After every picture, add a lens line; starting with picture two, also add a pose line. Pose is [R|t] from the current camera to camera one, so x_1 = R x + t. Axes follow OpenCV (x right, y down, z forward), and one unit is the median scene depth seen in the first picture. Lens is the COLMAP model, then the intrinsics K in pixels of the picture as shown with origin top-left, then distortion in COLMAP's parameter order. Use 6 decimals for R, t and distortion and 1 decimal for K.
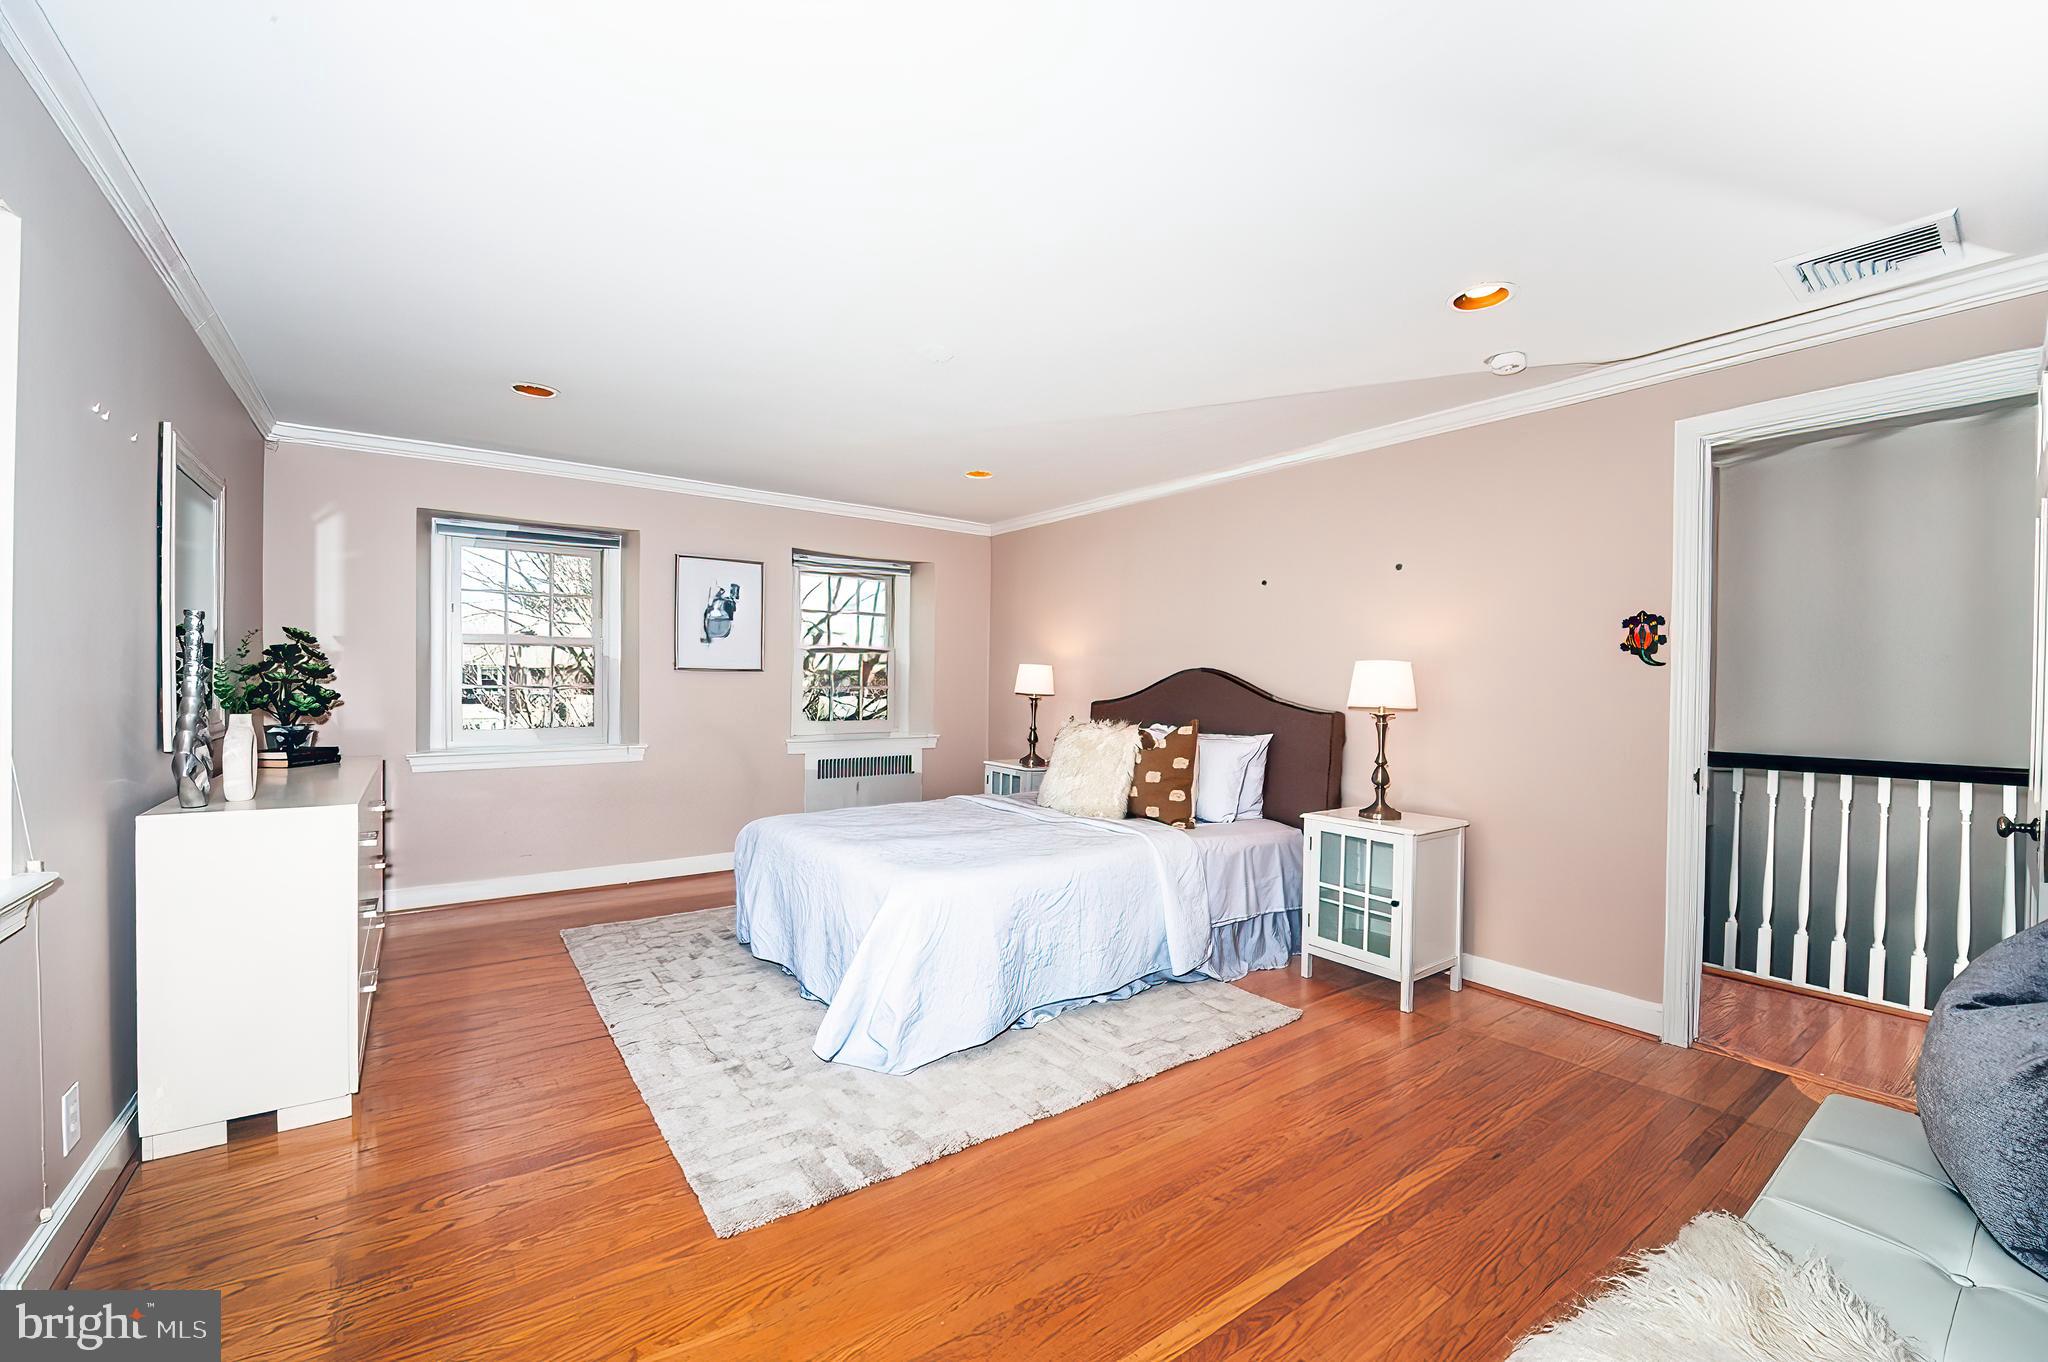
lens RADIAL K [[820.9, 0, 1014.4], [0, 820.9, 695.2], [0, 0, 1]] dist [-0.017048, -0.000233]
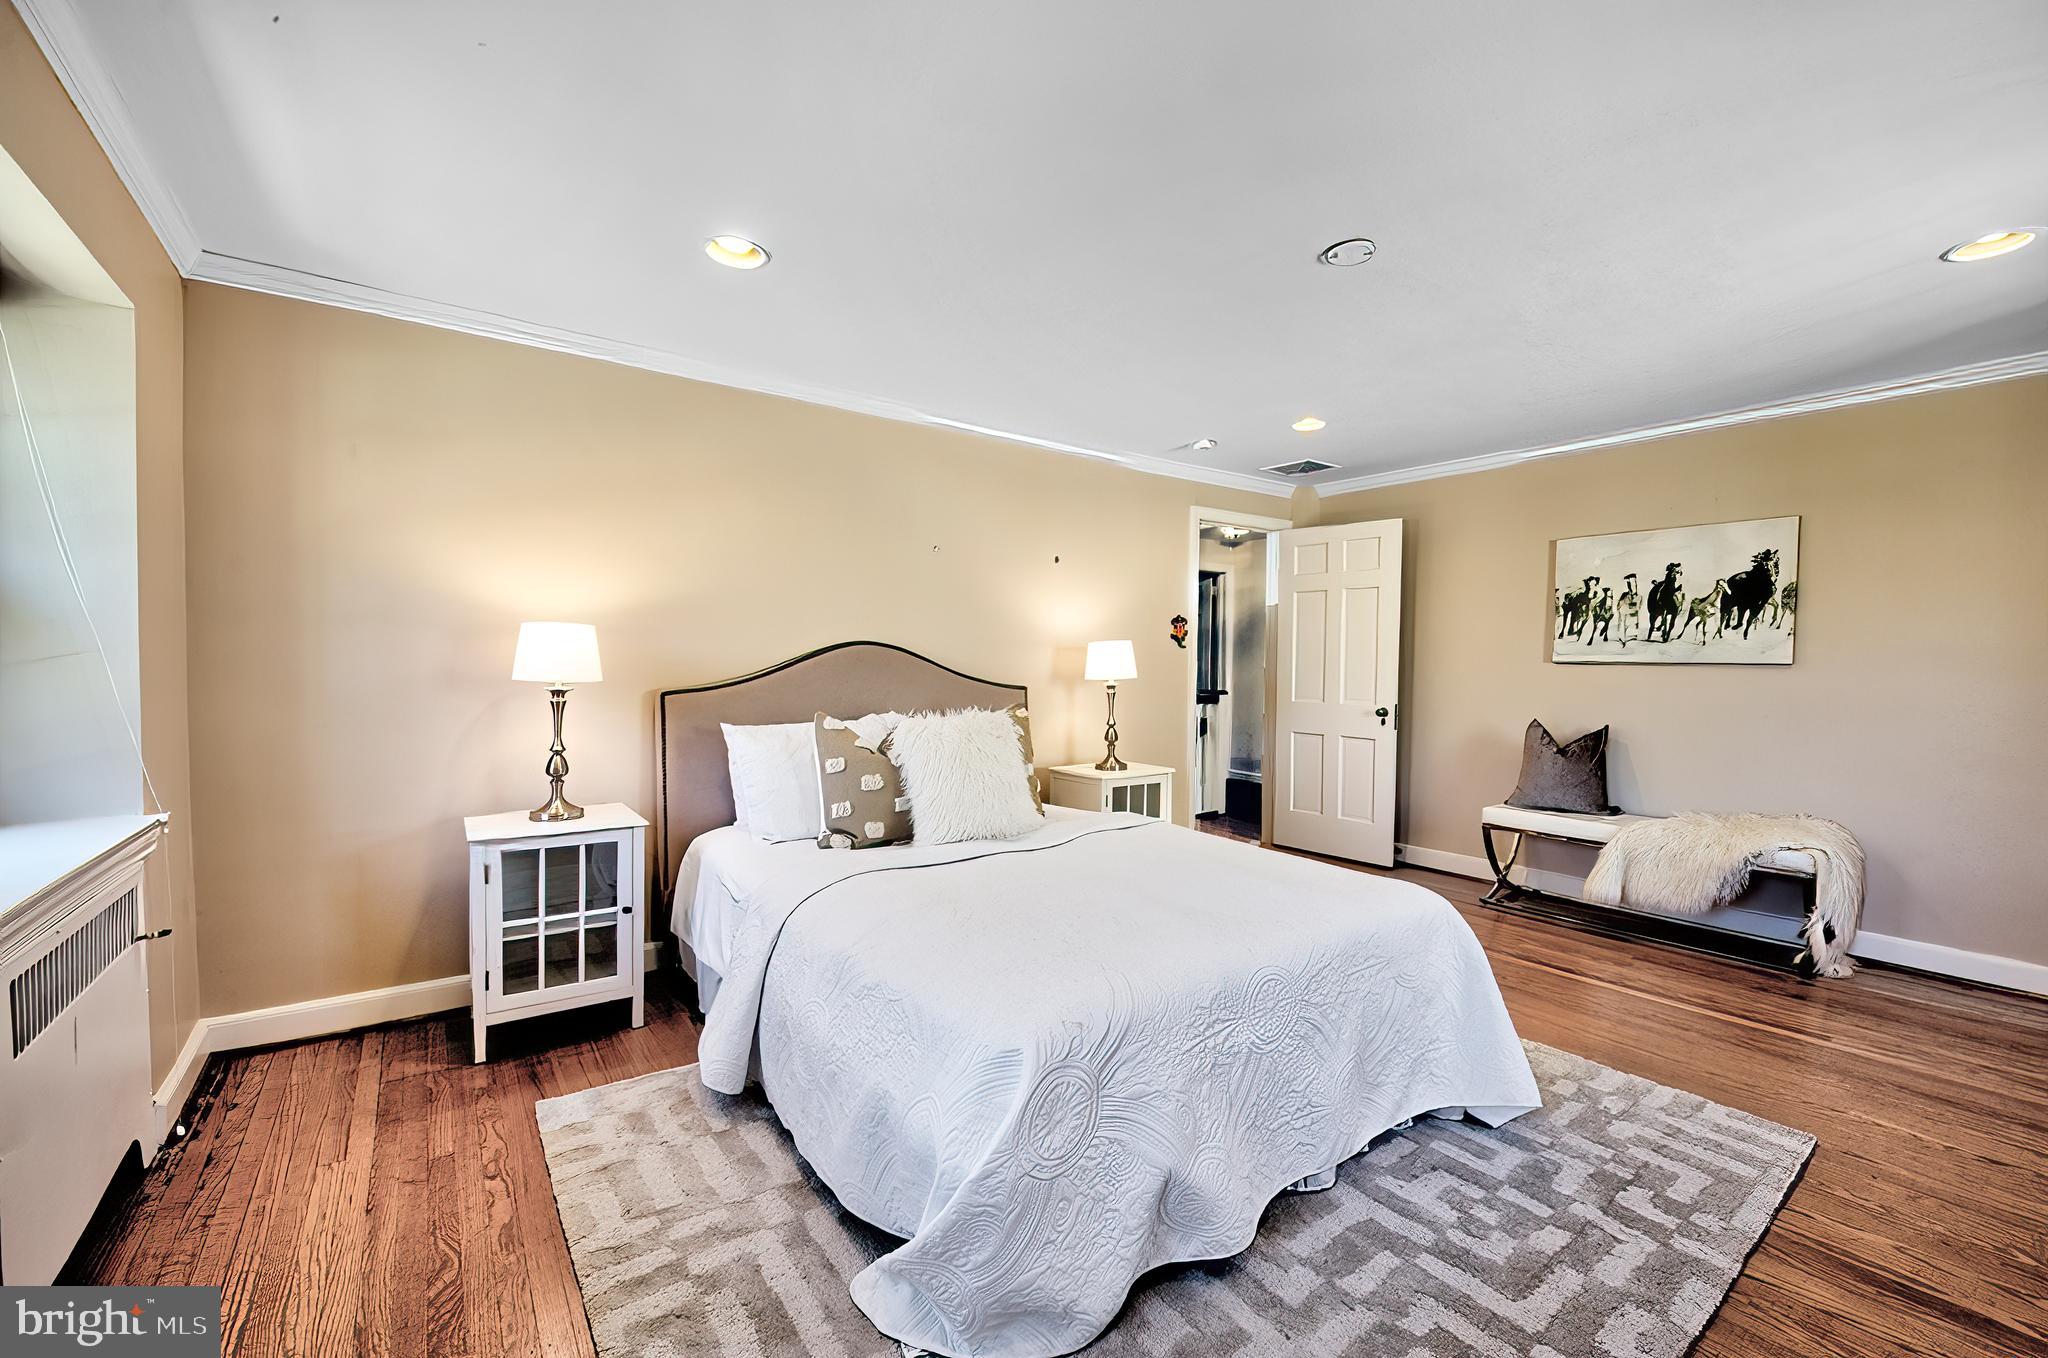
lens RADIAL K [[843.6, 0, 1017.1], [0, 843.6, 657.6], [0, 0, 1]] dist [-0.014219, -0.001857]
pose [[-0.019387, -0.014874, 0.999701, -0.421809], [0.008169, 0.999854, 0.015035, -0.019267], [-0.999779, 0.008458, -0.019263, 0.600045]]
